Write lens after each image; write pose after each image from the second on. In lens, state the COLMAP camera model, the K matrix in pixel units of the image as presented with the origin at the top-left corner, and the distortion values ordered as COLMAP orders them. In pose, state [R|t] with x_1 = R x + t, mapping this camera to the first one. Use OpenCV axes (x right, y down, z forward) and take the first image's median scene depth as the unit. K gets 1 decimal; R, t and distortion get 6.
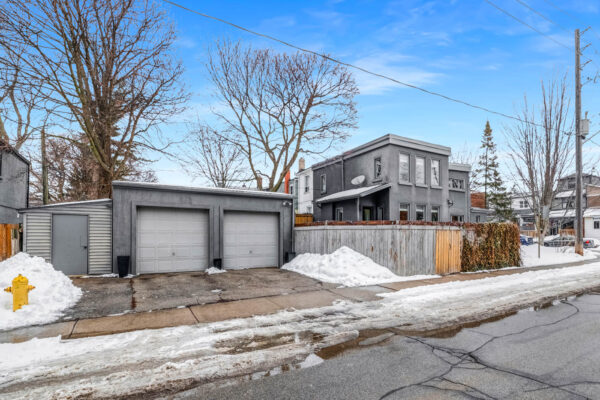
lens RADIAL K [[280.2, 0, 300.0], [0, 280.2, 200.0], [0, 0, 1]] dist [0.000241, 0.000002]
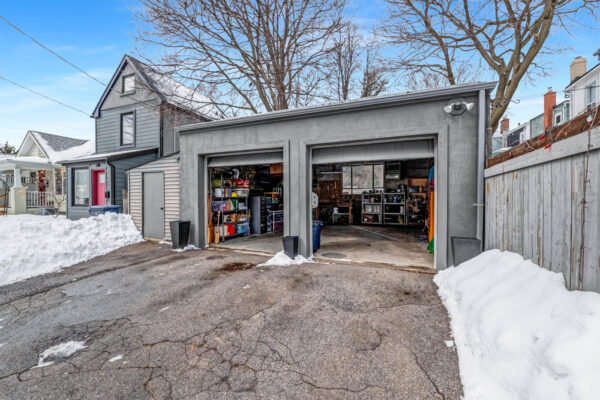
lens RADIAL K [[252.7, 0, 312.5], [0, 252.7, 197.7], [0, 0, 1]] dist [-0.008171, -0.000156]
pose [[0.667159, -0.007935, -0.744873, 0.071928], [0.105462, 0.990877, 0.083903, 0.083142], [0.737412, -0.134533, 0.661910, 0.624535]]
